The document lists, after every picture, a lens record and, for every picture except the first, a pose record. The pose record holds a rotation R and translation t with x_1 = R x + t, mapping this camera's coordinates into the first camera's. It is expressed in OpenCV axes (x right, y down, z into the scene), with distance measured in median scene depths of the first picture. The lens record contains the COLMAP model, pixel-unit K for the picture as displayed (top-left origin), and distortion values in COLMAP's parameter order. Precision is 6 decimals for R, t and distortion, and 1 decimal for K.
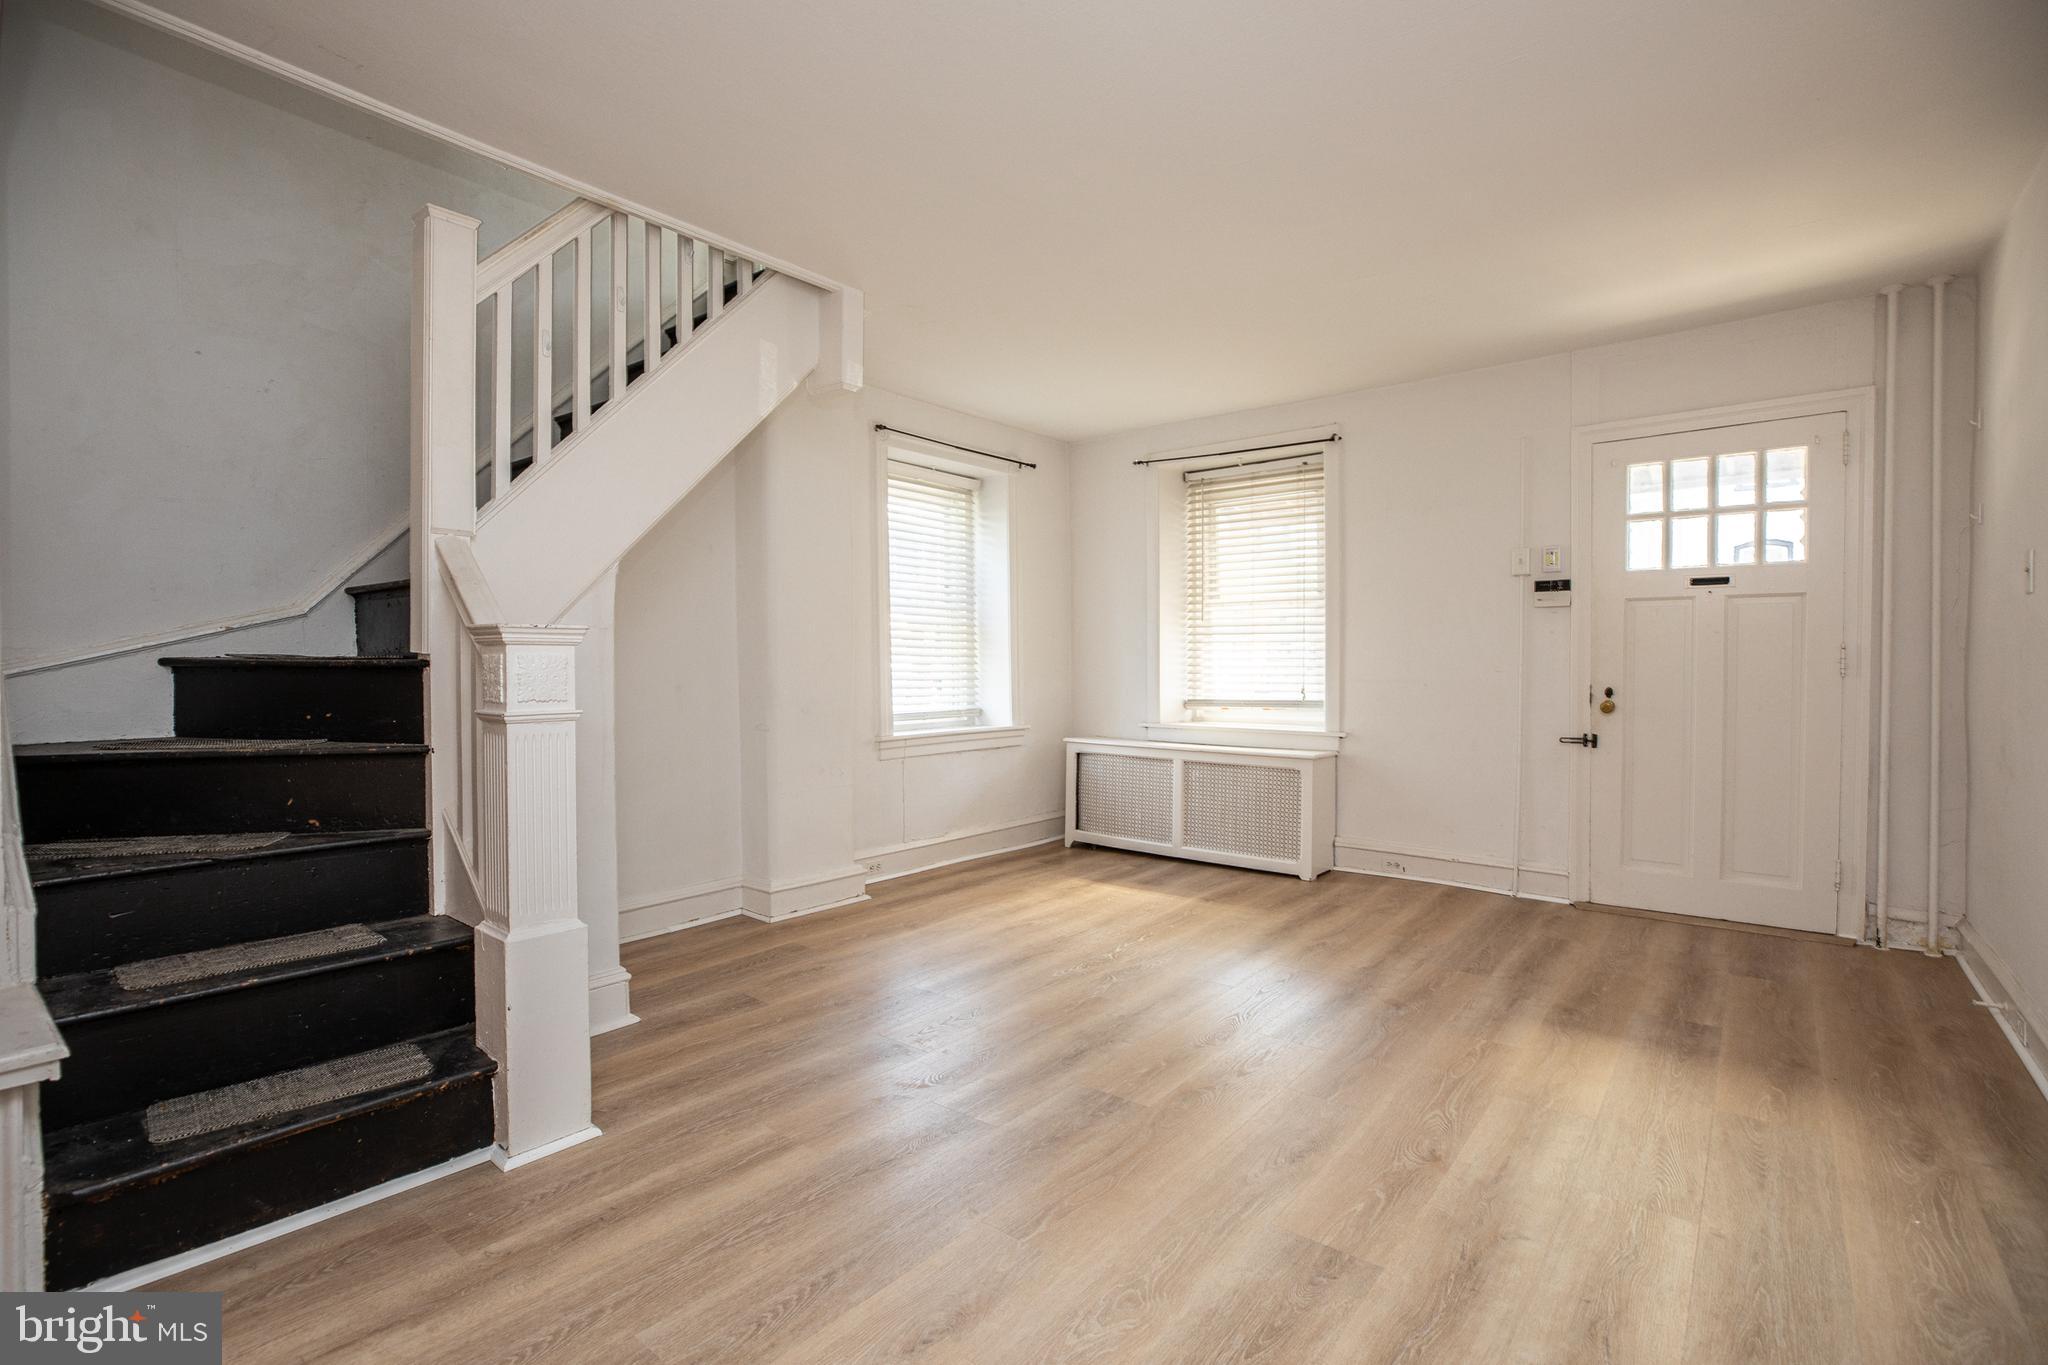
lens RADIAL K [[940.8, 0, 1016.7], [0, 940.8, 680.6], [0, 0, 1]] dist [-0.026032, 0.001749]
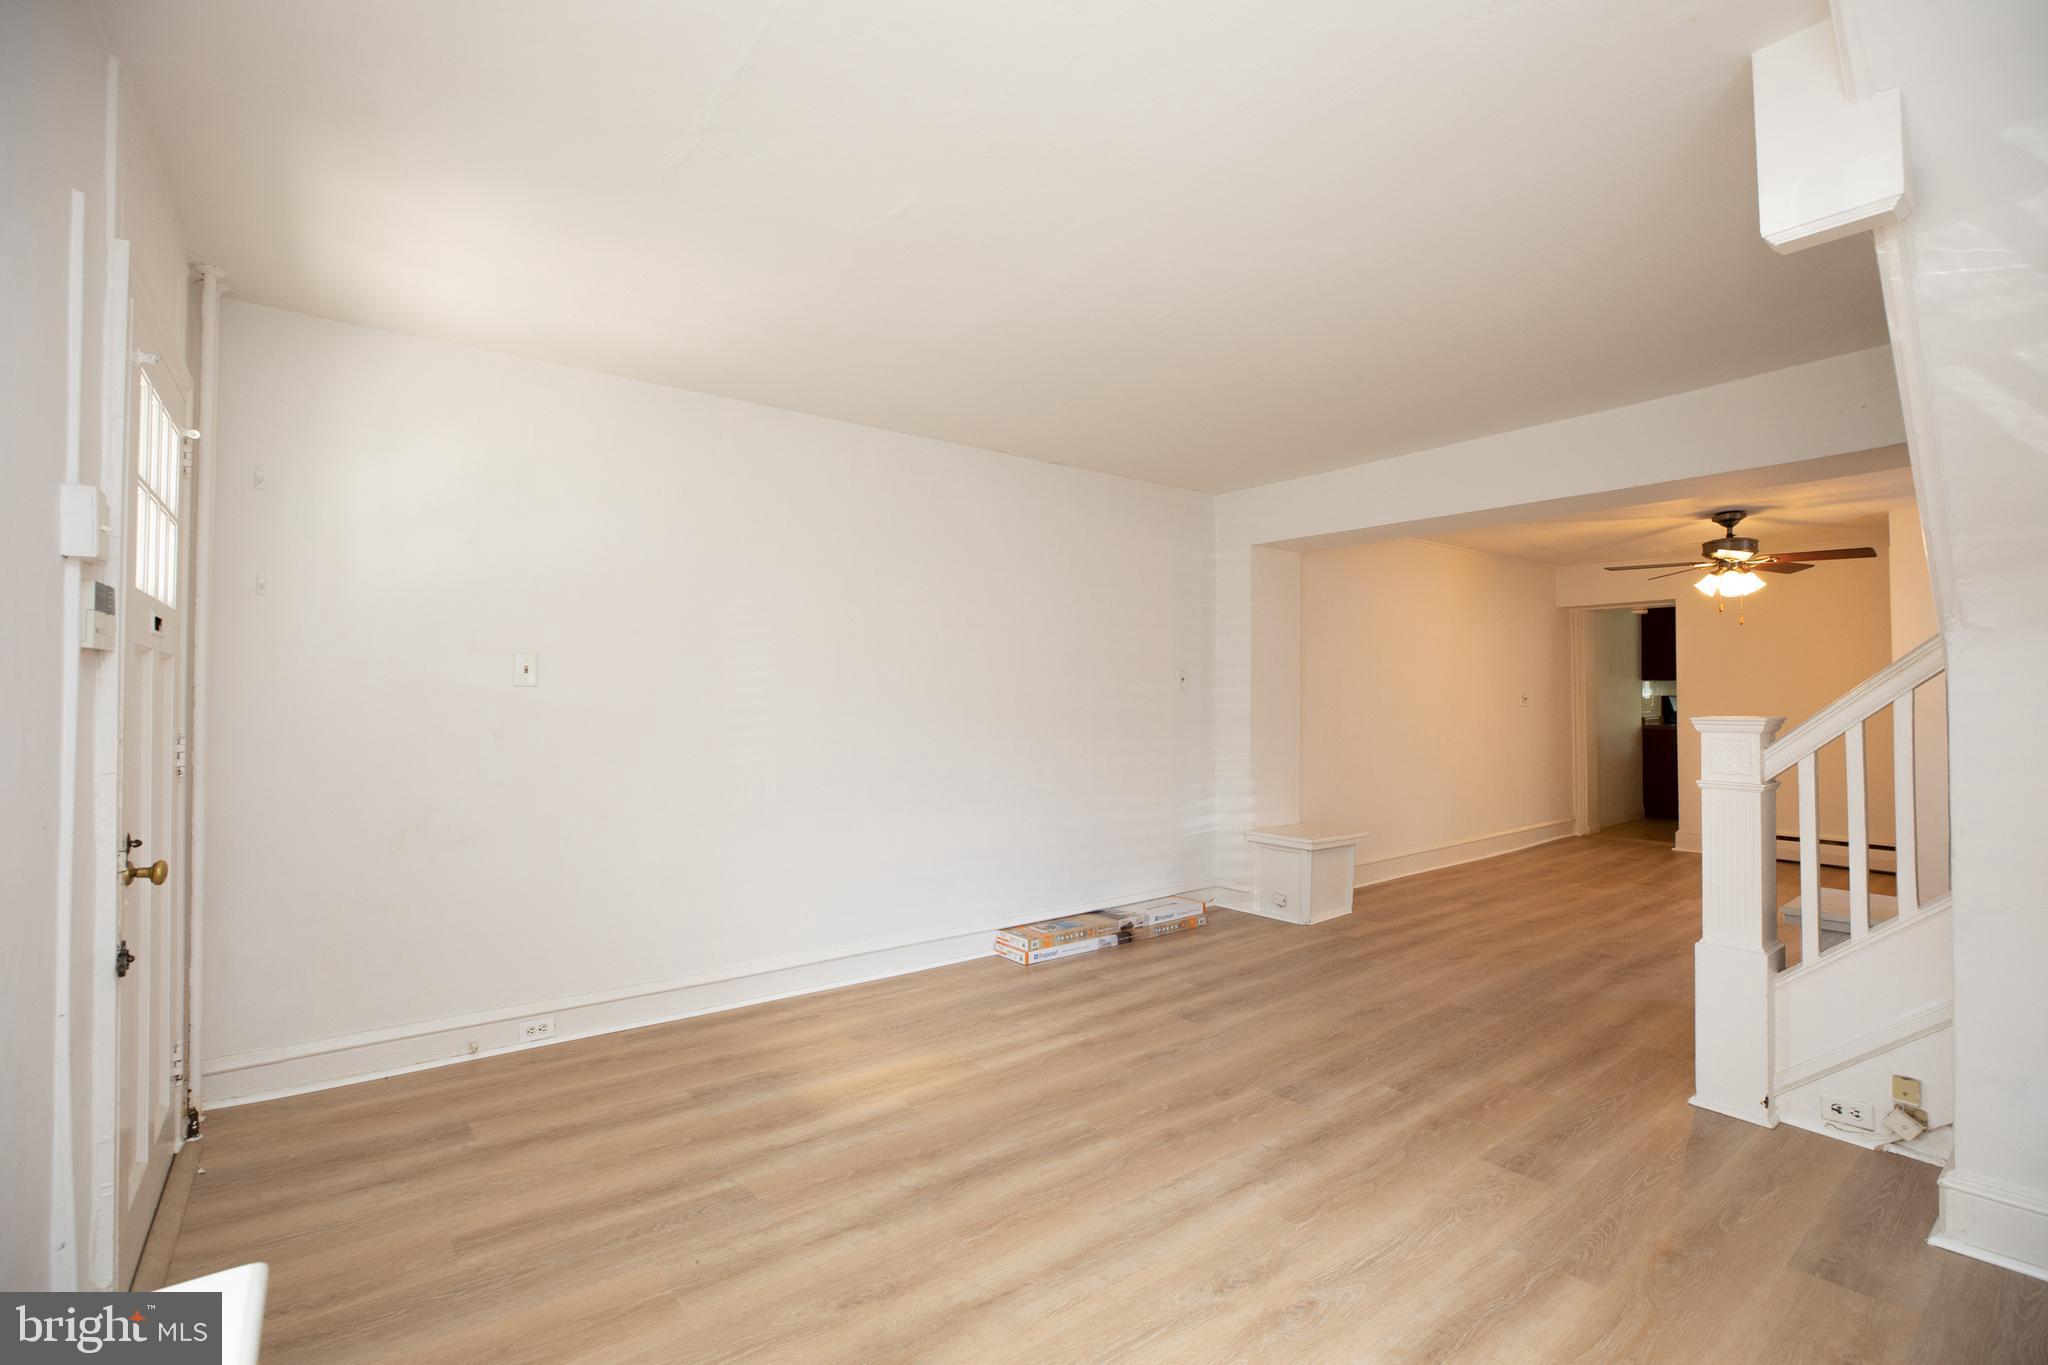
lens RADIAL K [[932.5, 0, 1051.4], [0, 932.5, 680.3], [0, 0, 1]] dist [-0.022979, 0.000330]
pose [[-0.982498, 0.002530, 0.186259, 0.131888], [0.002812, 0.999995, 0.001248, -0.078725], [-0.186255, 0.001750, -0.982500, 1.674078]]
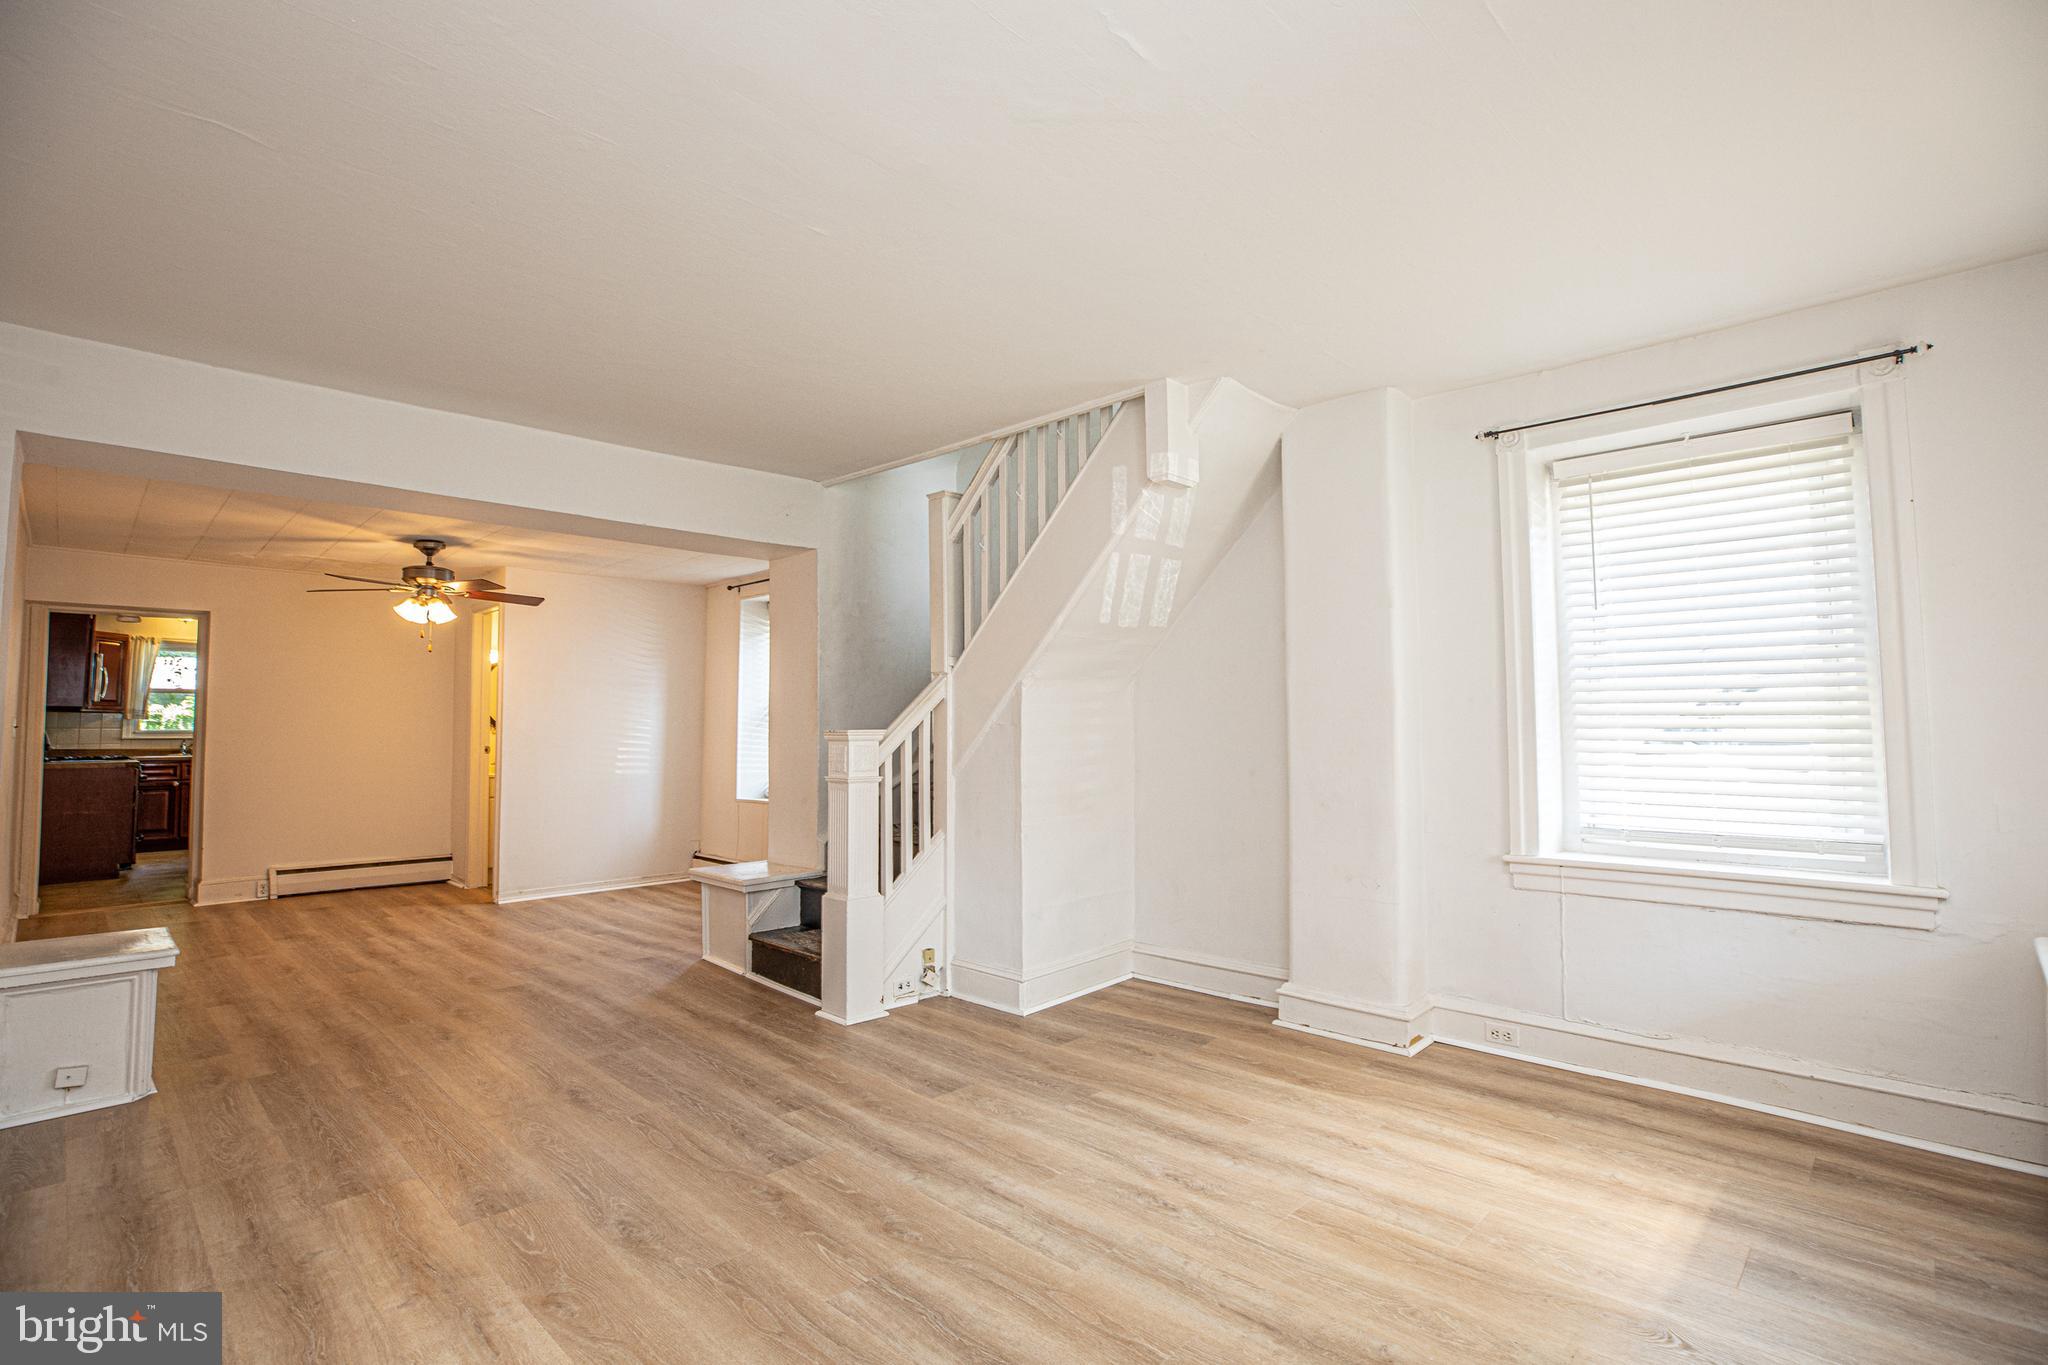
lens RADIAL K [[940.8, 0, 1016.7], [0, 940.8, 680.6], [0, 0, 1]] dist [-0.026032, 0.001749]
pose [[-0.081159, -0.050458, -0.995423, 0.885308], [-0.014221, 0.998675, -0.049463, -0.048592], [0.996600, 0.010142, -0.081769, 0.994089]]
